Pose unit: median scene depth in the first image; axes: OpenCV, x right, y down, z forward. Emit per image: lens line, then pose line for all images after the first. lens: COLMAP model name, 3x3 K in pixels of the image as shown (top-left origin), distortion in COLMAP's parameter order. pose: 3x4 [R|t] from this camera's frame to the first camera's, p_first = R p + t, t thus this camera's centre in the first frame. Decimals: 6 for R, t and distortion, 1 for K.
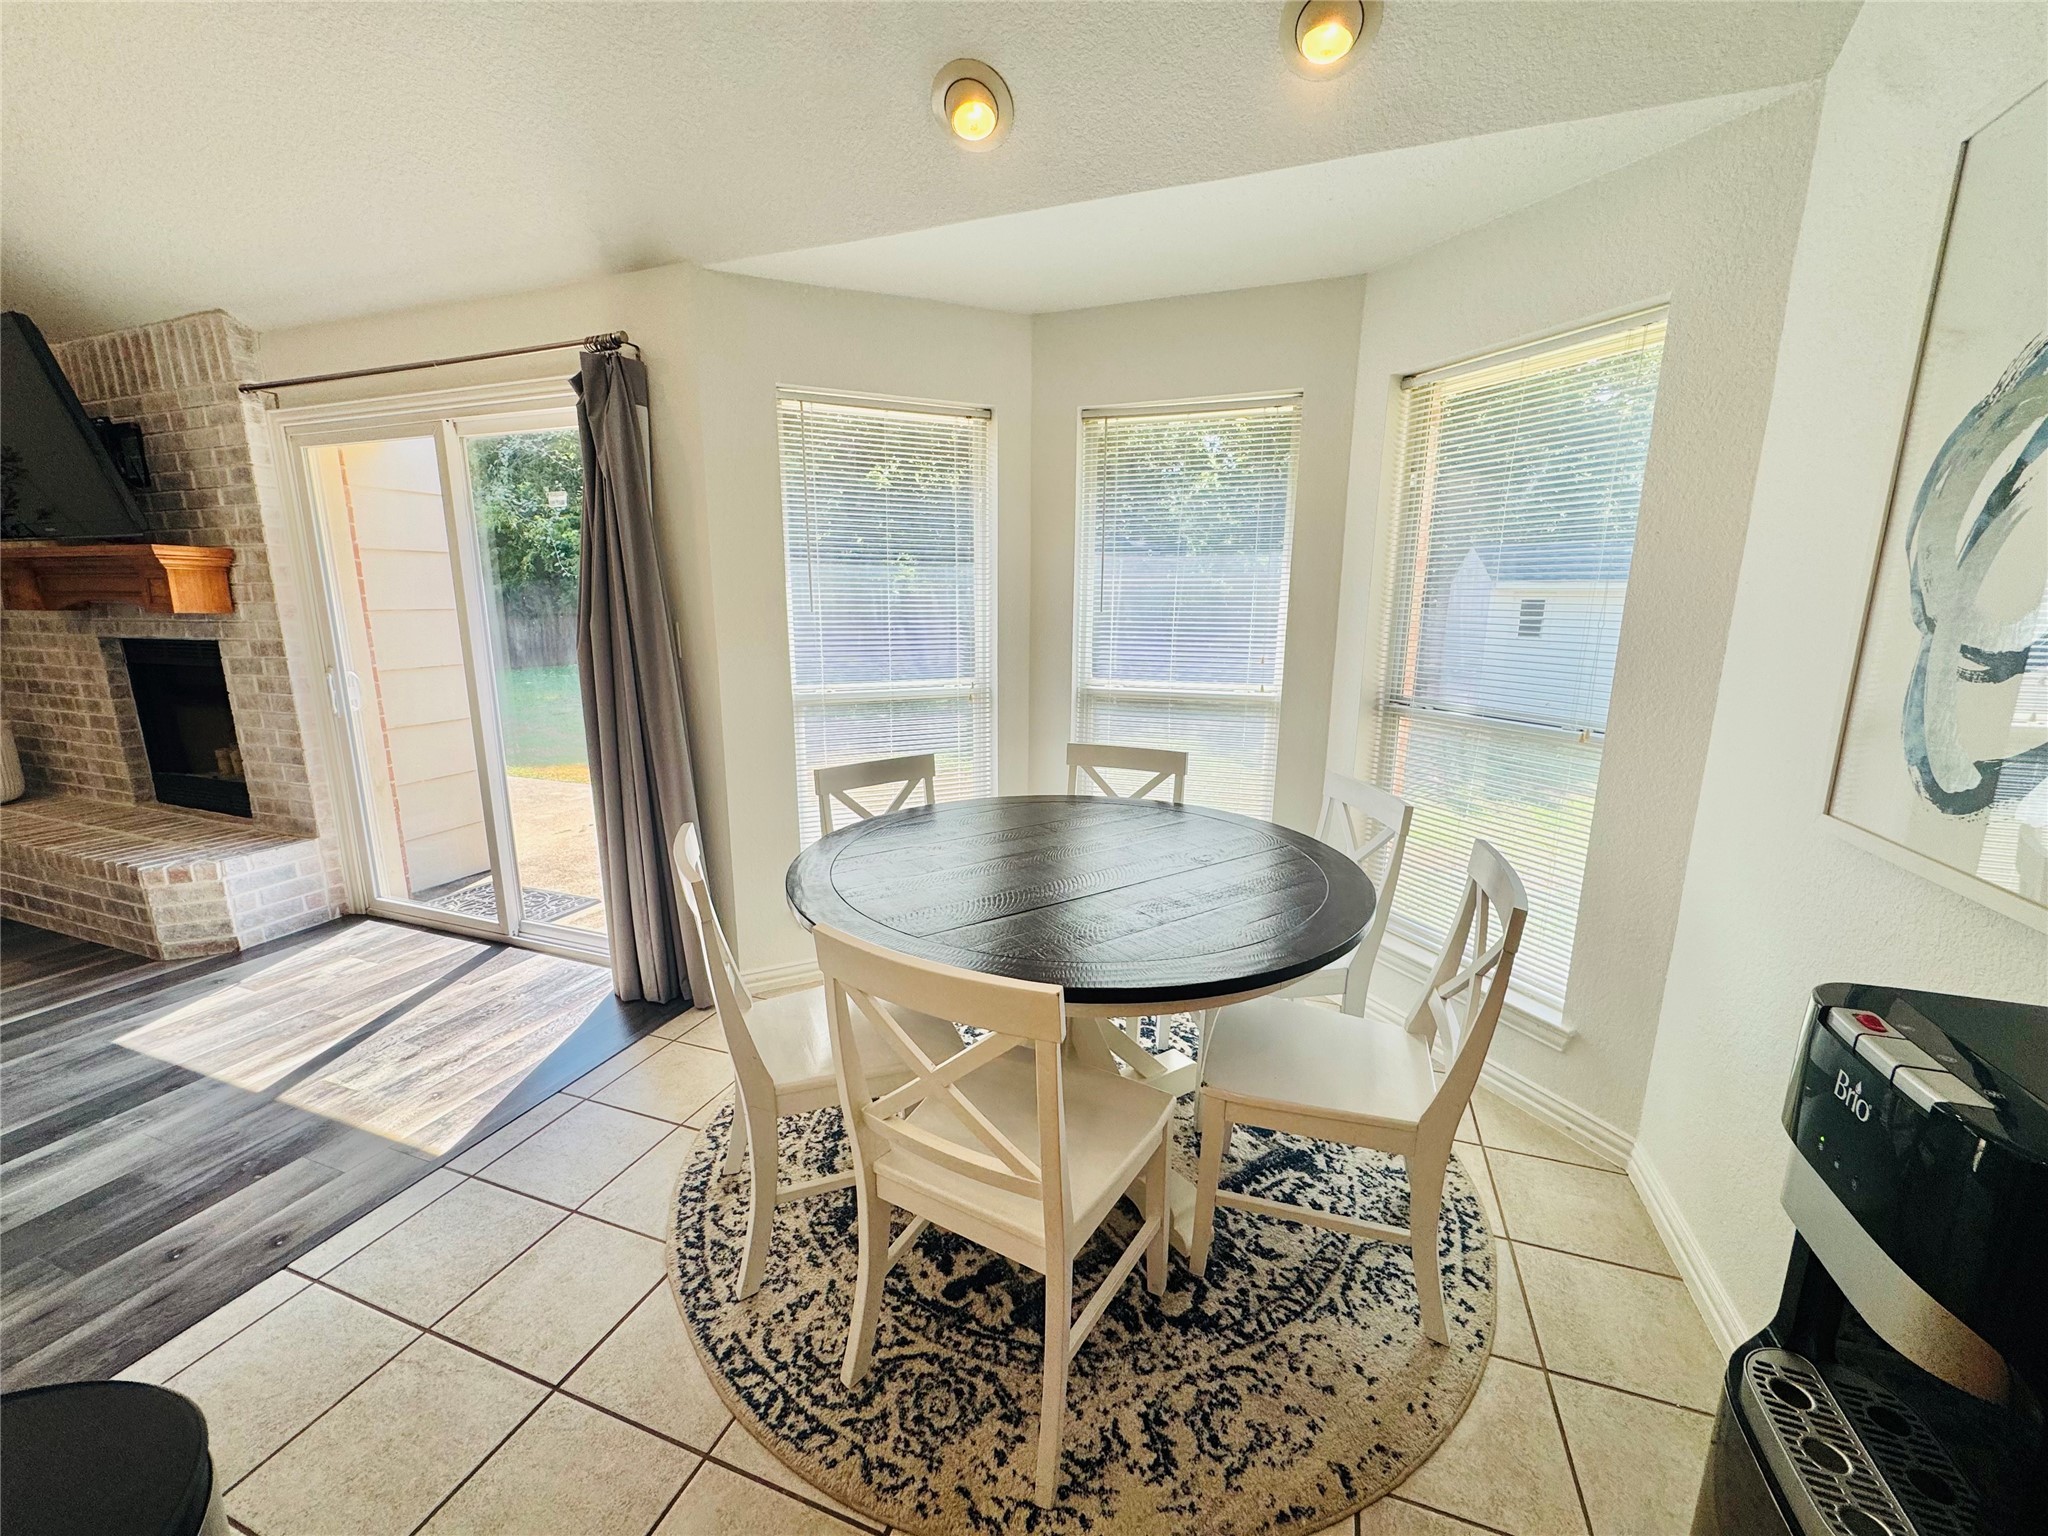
lens RADIAL K [[816.7, 0, 1021.0], [0, 816.7, 768.4], [0, 0, 1]] dist [-0.003819, 0.000779]
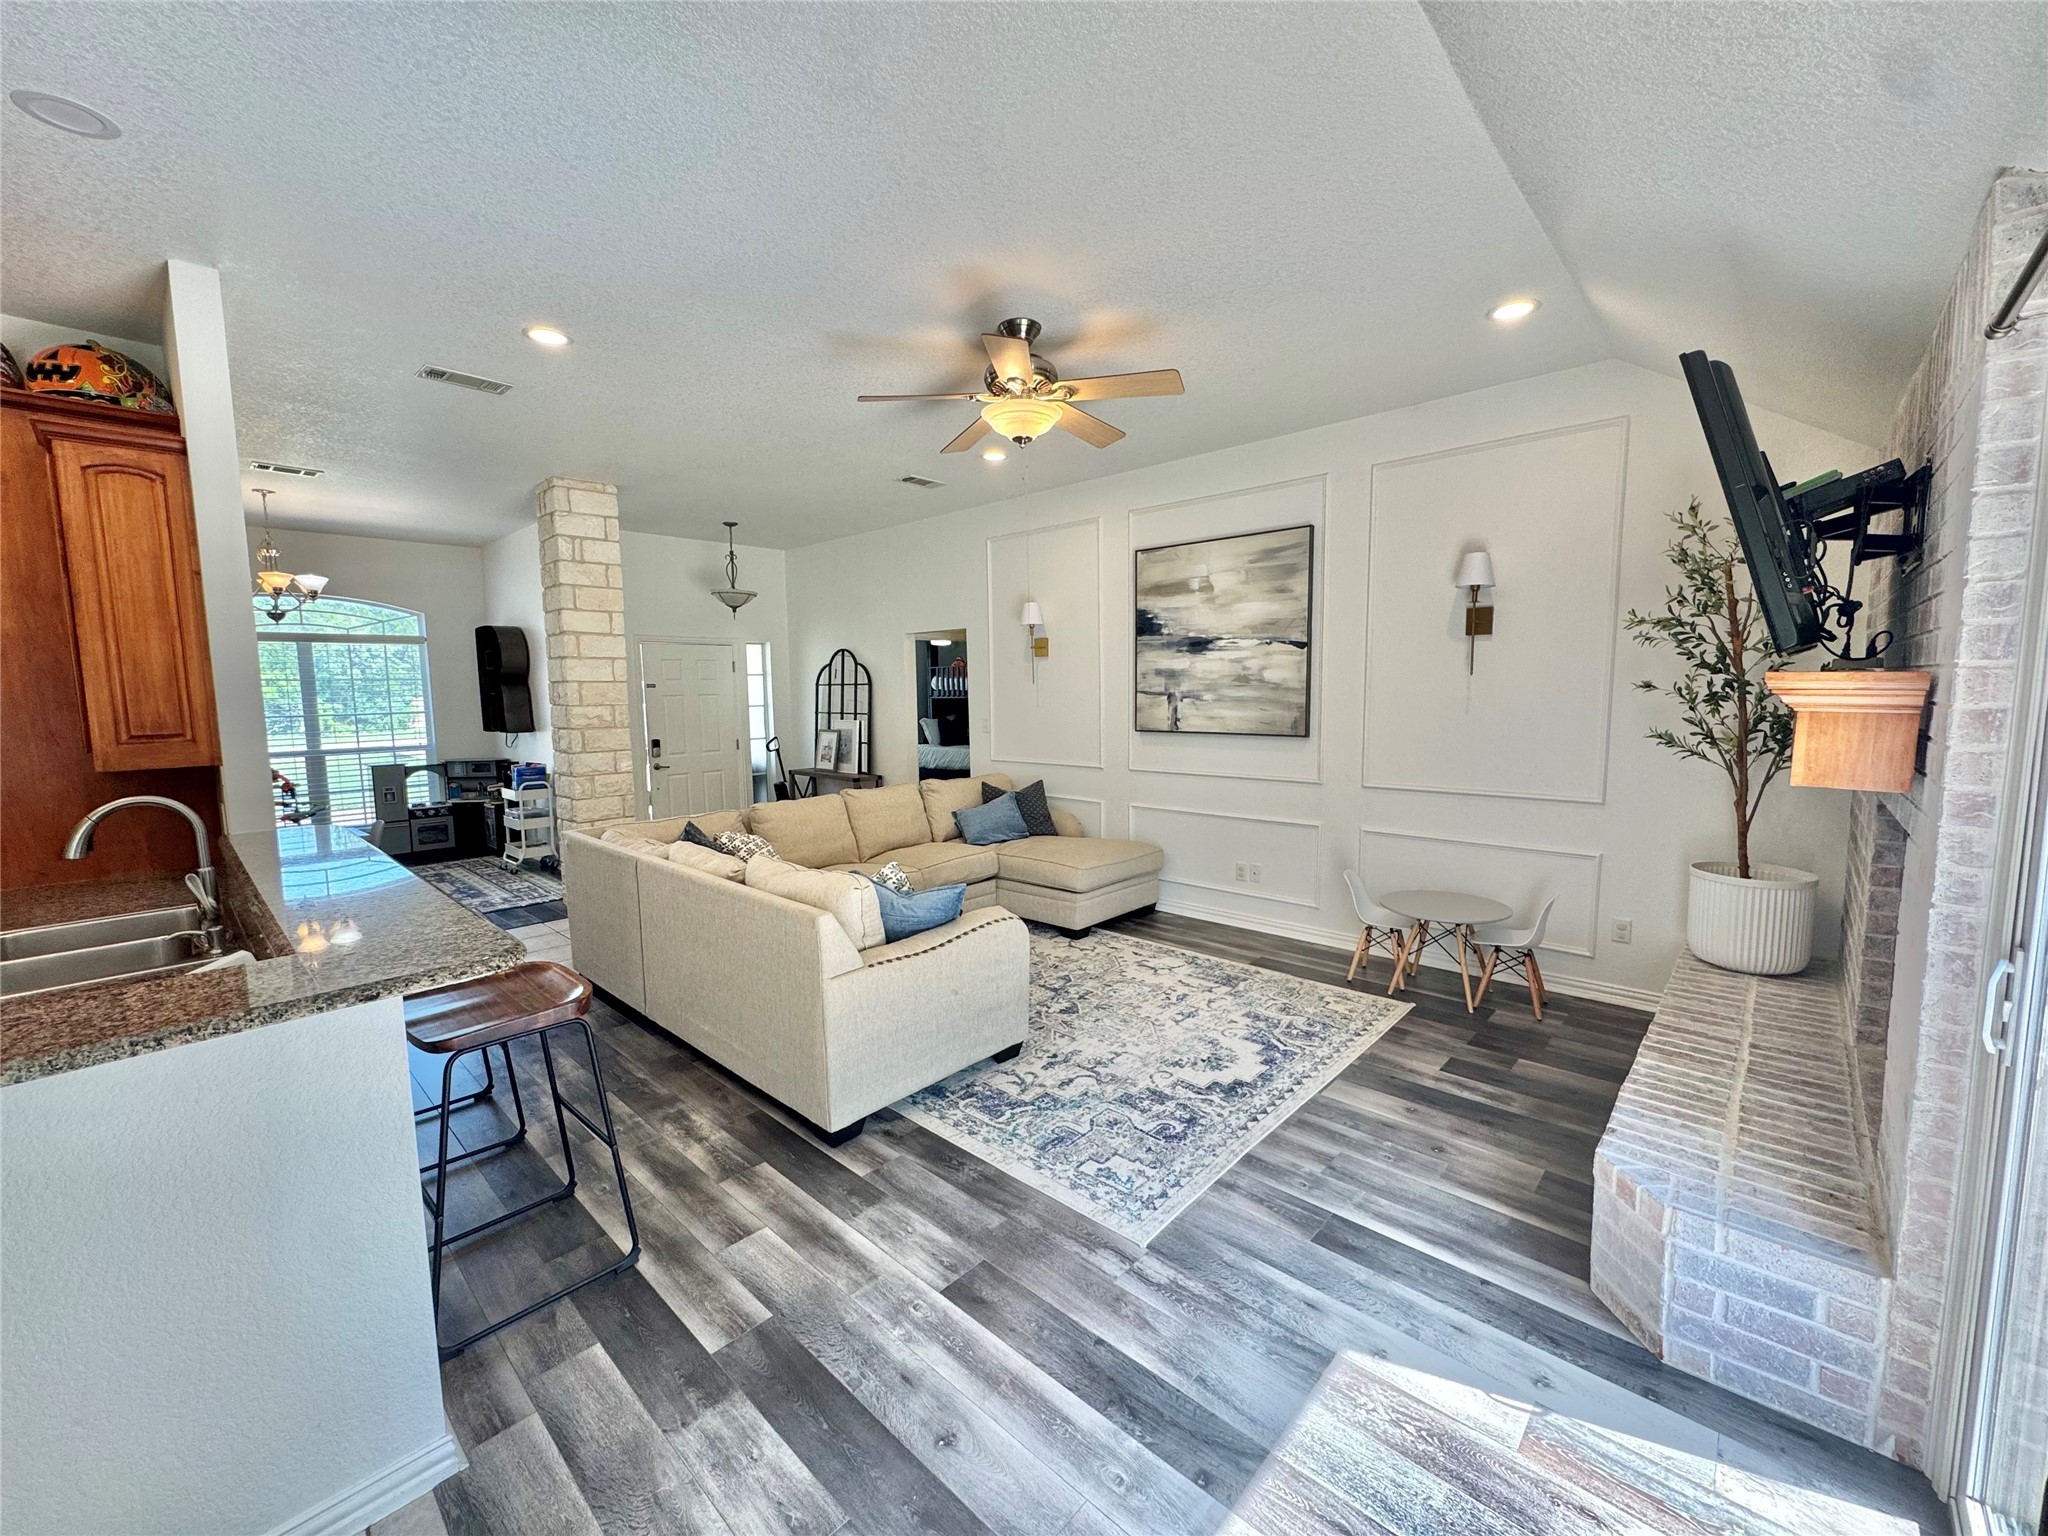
lens RADIAL K [[816.7, 0, 1022.2], [0, 816.7, 768.5], [0, 0, 1]] dist [-0.003819, 0.000779]
pose [[-0.387455, 0.095420, -0.916937, -0.298457], [-0.176648, 0.968514, 0.175431, -0.206577], [0.904806, 0.229946, -0.358400, 0.707530]]
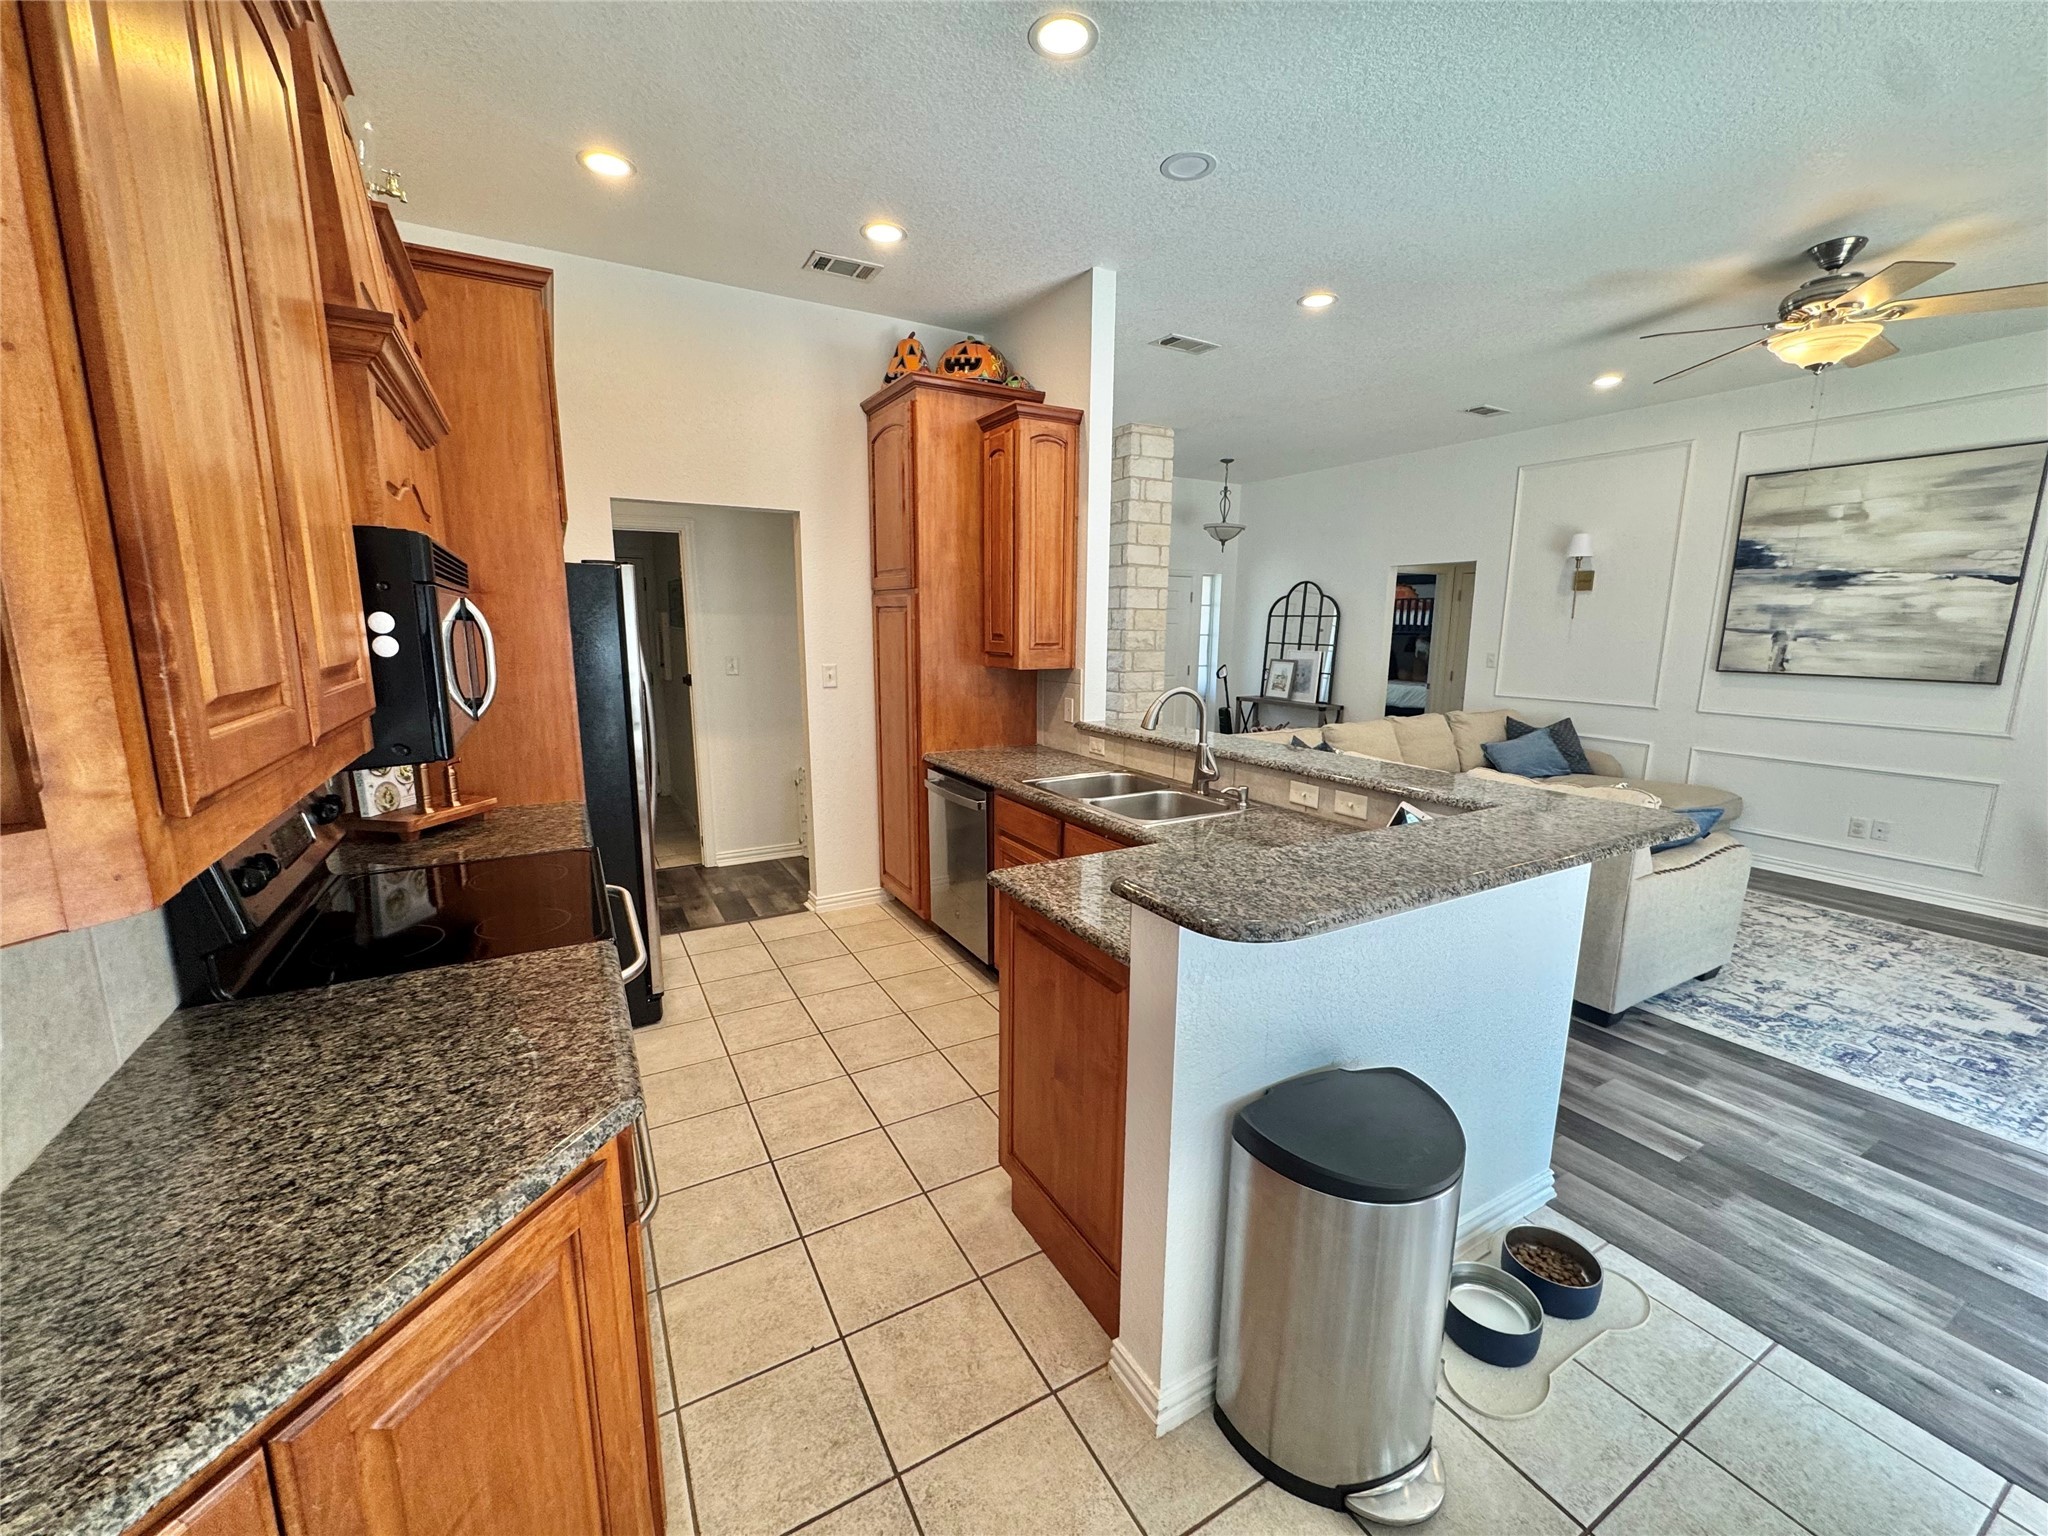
lens RADIAL K [[816.7, 0, 1023.0], [0, 816.7, 767.7], [0, 0, 1]] dist [-0.003819, 0.000779]
pose [[-0.644641, 0.129086, -0.753509, 0.177457], [-0.164546, 0.939111, 0.301654, -0.102422], [0.746567, 0.318446, -0.584148, 0.254757]]
